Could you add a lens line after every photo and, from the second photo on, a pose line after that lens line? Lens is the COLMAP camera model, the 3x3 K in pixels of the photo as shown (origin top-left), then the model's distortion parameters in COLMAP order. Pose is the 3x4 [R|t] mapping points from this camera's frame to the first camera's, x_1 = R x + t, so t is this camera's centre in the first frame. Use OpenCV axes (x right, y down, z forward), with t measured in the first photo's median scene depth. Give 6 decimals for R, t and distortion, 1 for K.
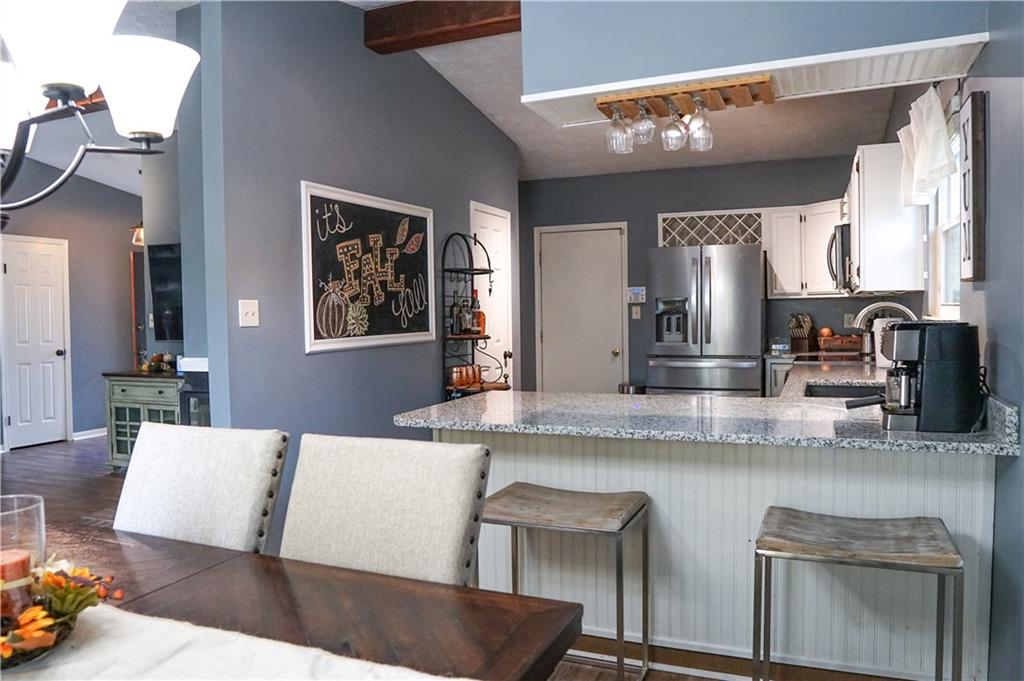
lens RADIAL K [[725.9, 0, 506.4], [0, 725.9, 343.0], [0, 0, 1]] dist [-0.090249, 0.045202]
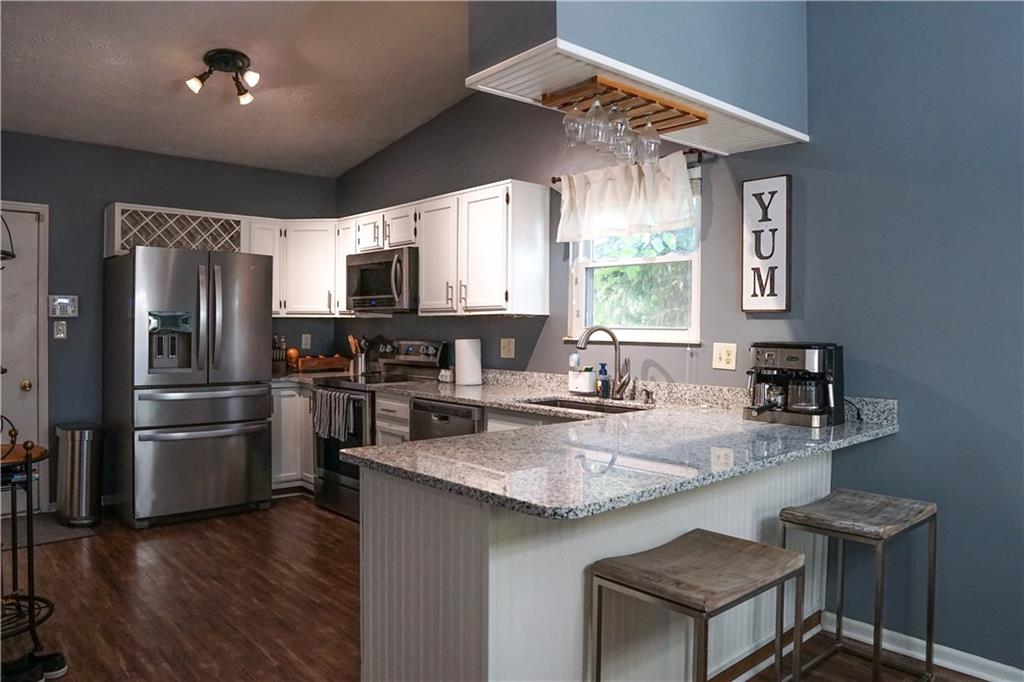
lens RADIAL K [[725.9, 0, 509.0], [0, 725.9, 334.0], [0, 0, 1]] dist [-0.090249, 0.045202]
pose [[0.450253, 0.010934, 0.892834, -0.286201], [0.025511, 0.999359, -0.025104, -0.009935], [-0.892537, 0.034080, 0.449686, 0.309357]]
